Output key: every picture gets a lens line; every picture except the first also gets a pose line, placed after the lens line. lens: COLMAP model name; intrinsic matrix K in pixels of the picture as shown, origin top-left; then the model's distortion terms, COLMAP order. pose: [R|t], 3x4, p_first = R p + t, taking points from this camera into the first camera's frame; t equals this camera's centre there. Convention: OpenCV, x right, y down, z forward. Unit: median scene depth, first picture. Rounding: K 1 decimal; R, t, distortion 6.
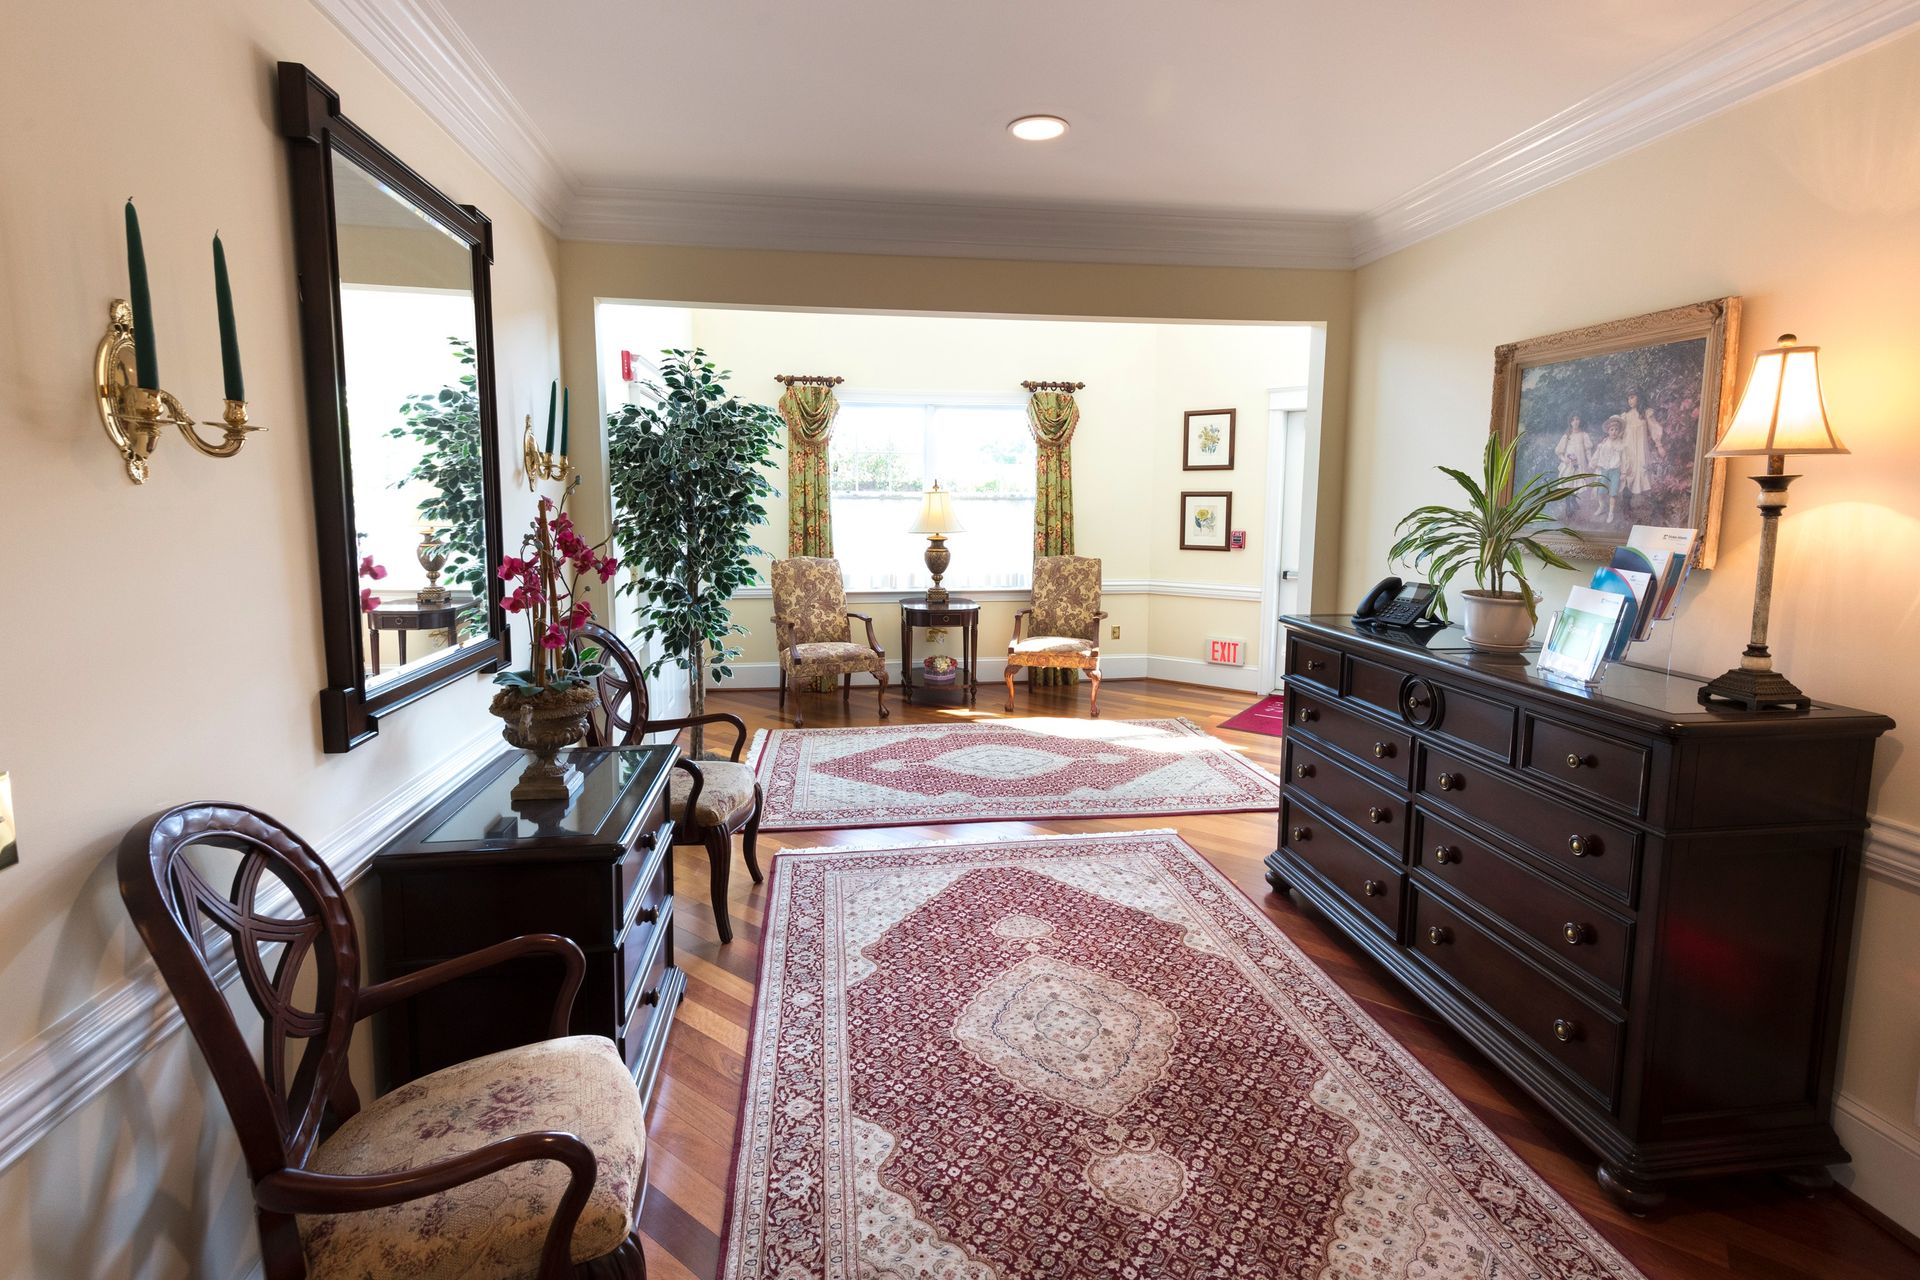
lens RADIAL K [[1225.0, 0, 951.0], [0, 1225.0, 611.8], [0, 0, 1]] dist [0.001738, 0.000097]
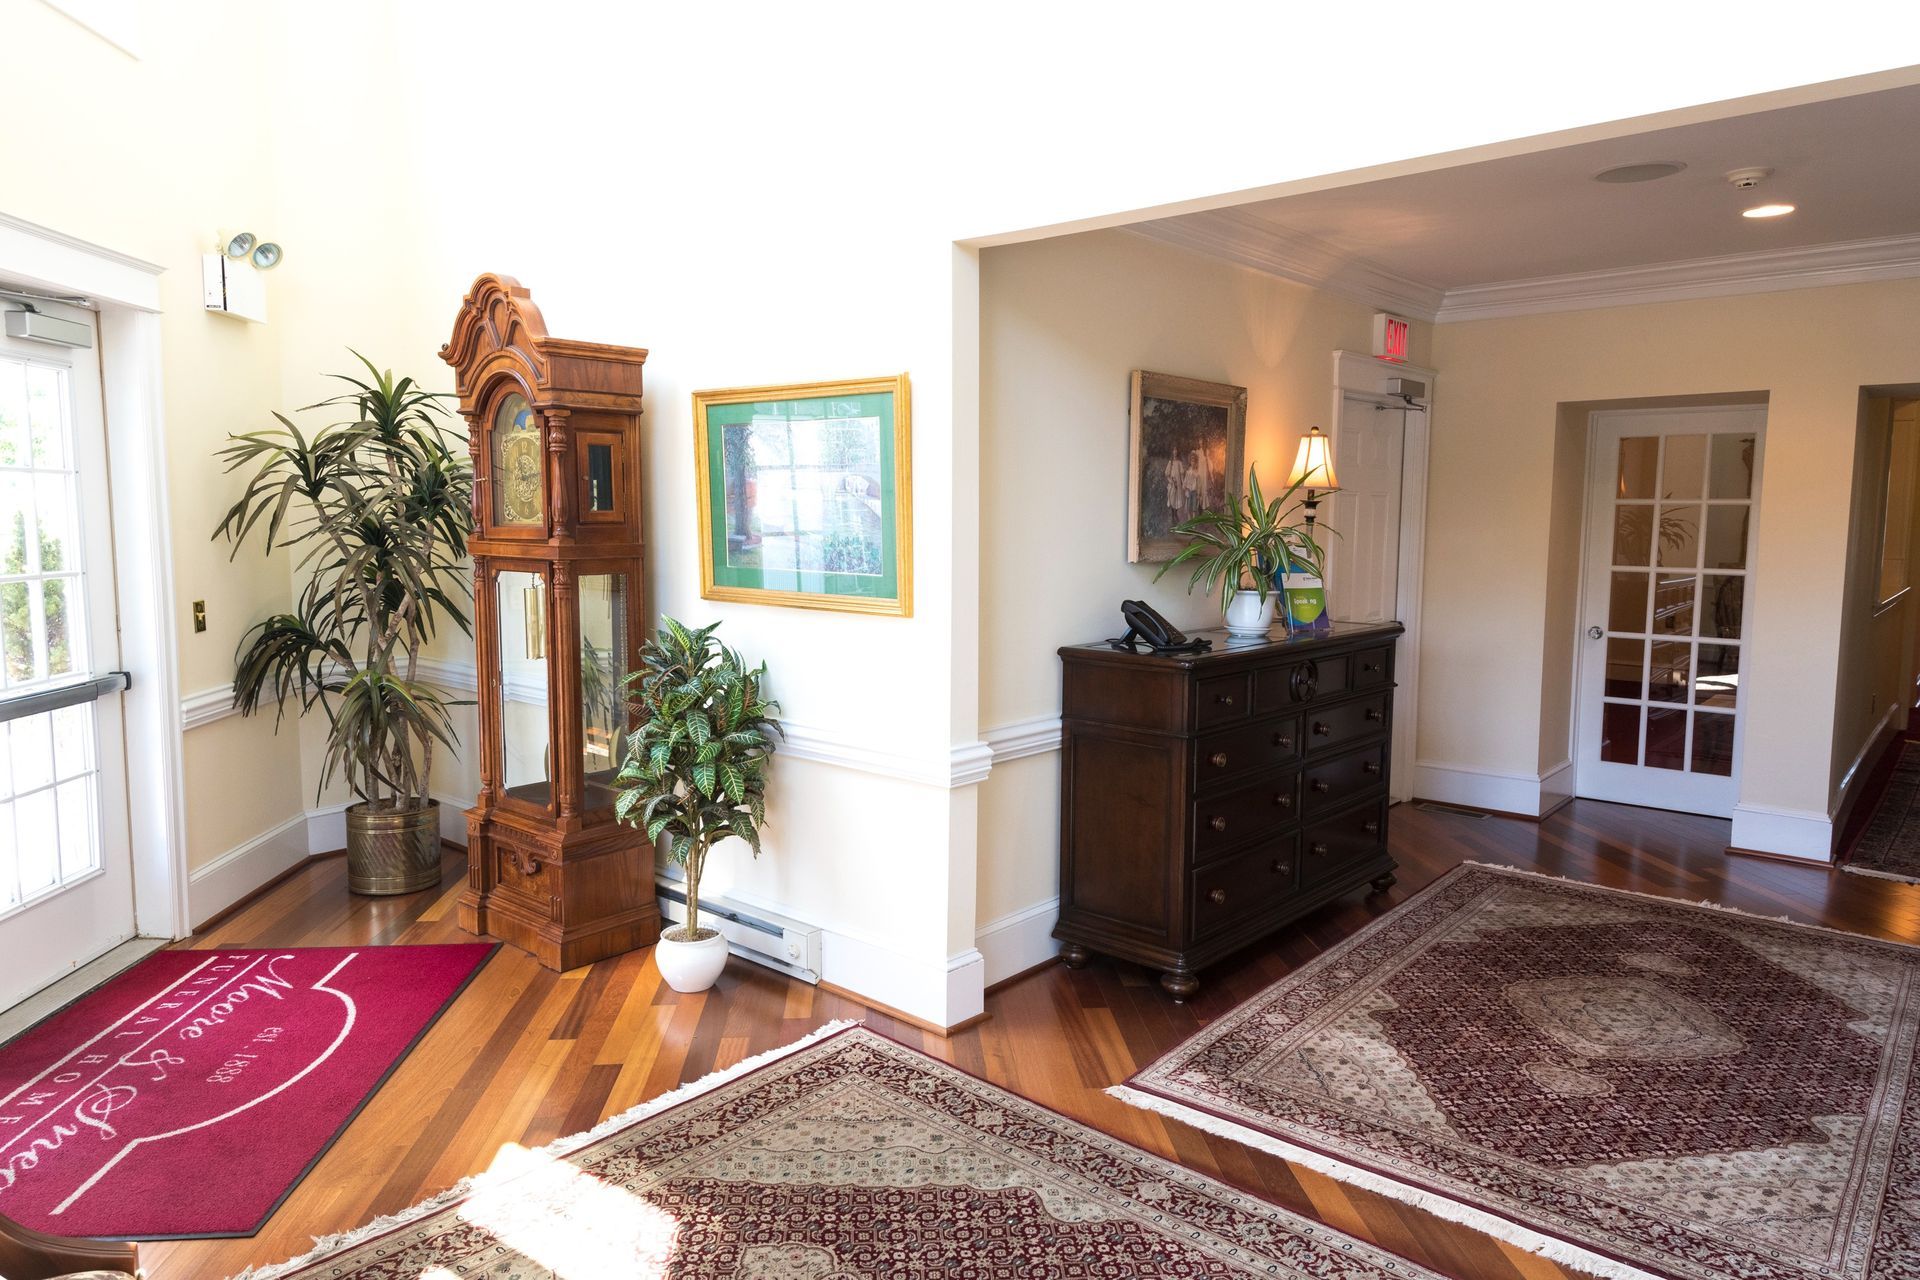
lens RADIAL K [[1225.0, 0, 951.0], [0, 1225.0, 611.8], [0, 0, 1]] dist [0.001738, 0.000097]
pose [[-0.685884, -0.074509, 0.723887, -0.235180], [0.059292, 0.985715, 0.157638, -0.195659], [-0.725292, 0.151042, -0.671668, 1.940134]]
